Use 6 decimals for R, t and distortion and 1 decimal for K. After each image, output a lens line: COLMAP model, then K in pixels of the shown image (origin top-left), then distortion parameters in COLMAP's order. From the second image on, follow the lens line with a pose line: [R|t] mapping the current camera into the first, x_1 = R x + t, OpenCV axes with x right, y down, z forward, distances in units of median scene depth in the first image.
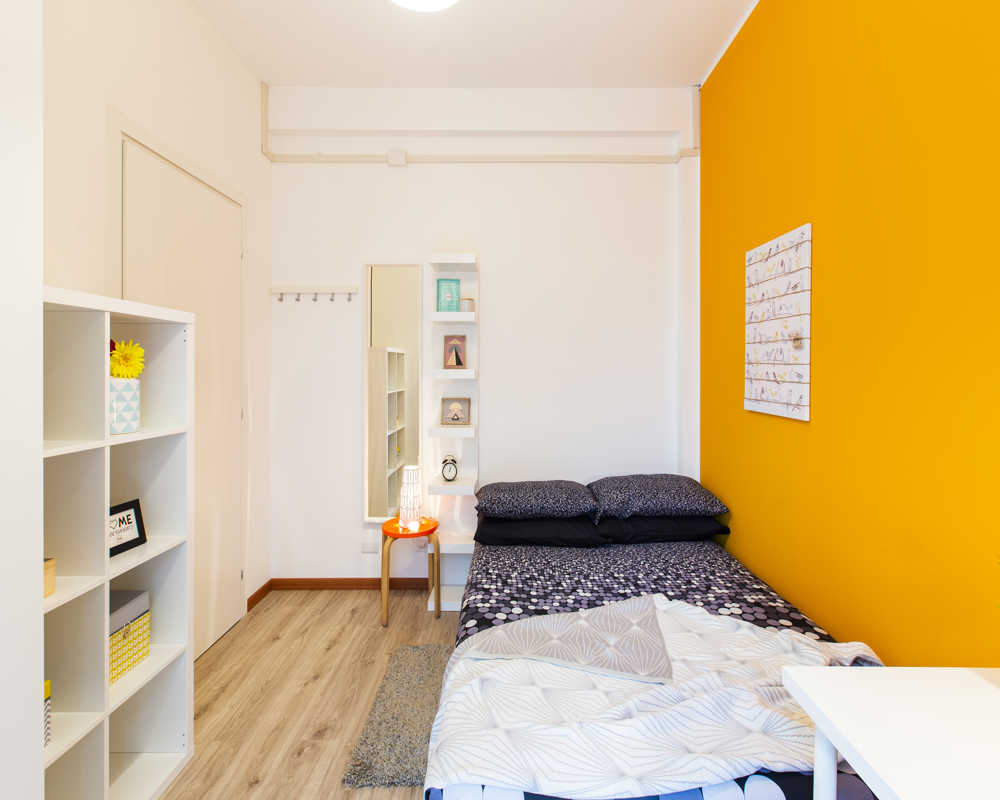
lens RADIAL K [[453.2, 0, 520.9], [0, 453.2, 369.9], [0, 0, 1]] dist [-0.000754, 0.000590]
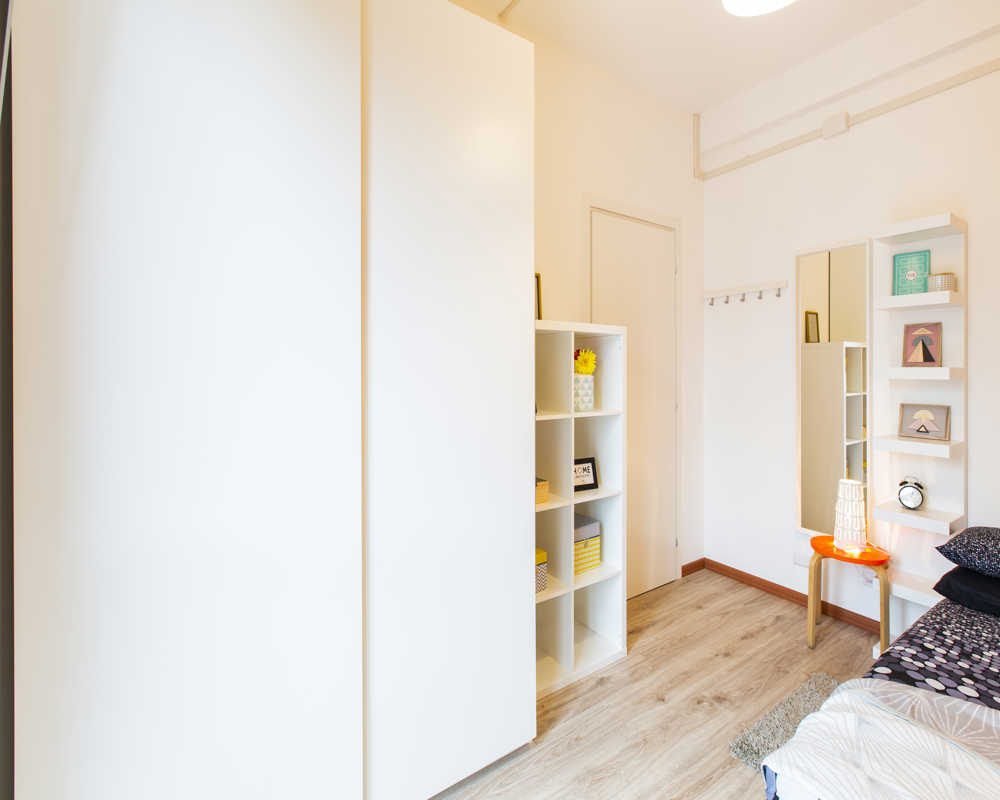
lens RADIAL K [[464.4, 0, 494.9], [0, 464.4, 370.8], [0, 0, 1]] dist [0.002405, -0.000154]
pose [[0.532456, -0.001468, -0.846457, 0.206061], [0.003212, 0.999995, 0.000286, 0.003697], [0.846452, -0.002871, 0.532458, -0.055009]]
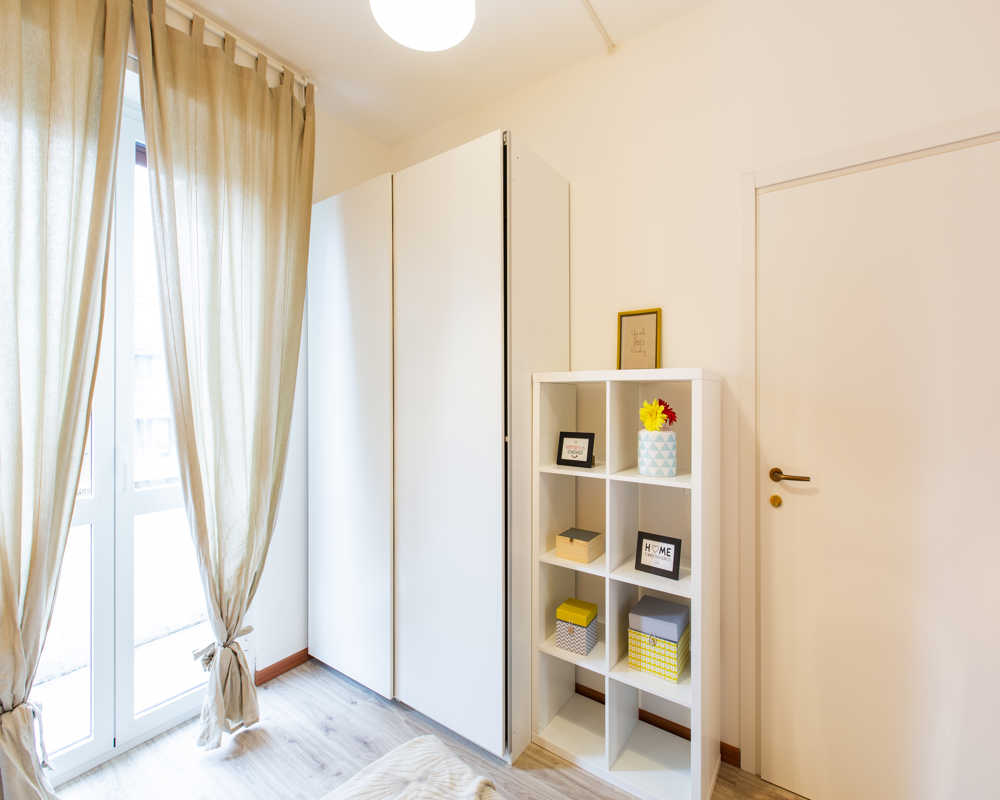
lens RADIAL K [[436.9, 0, 520.3], [0, 436.9, 391.9], [0, 0, 1]] dist [-0.001449, -0.000166]
pose [[-0.591941, 0.003366, -0.805974, 0.207746], [0.004241, 0.999990, 0.001061, -0.066528], [0.805970, -0.002790, -0.591950, 1.075184]]
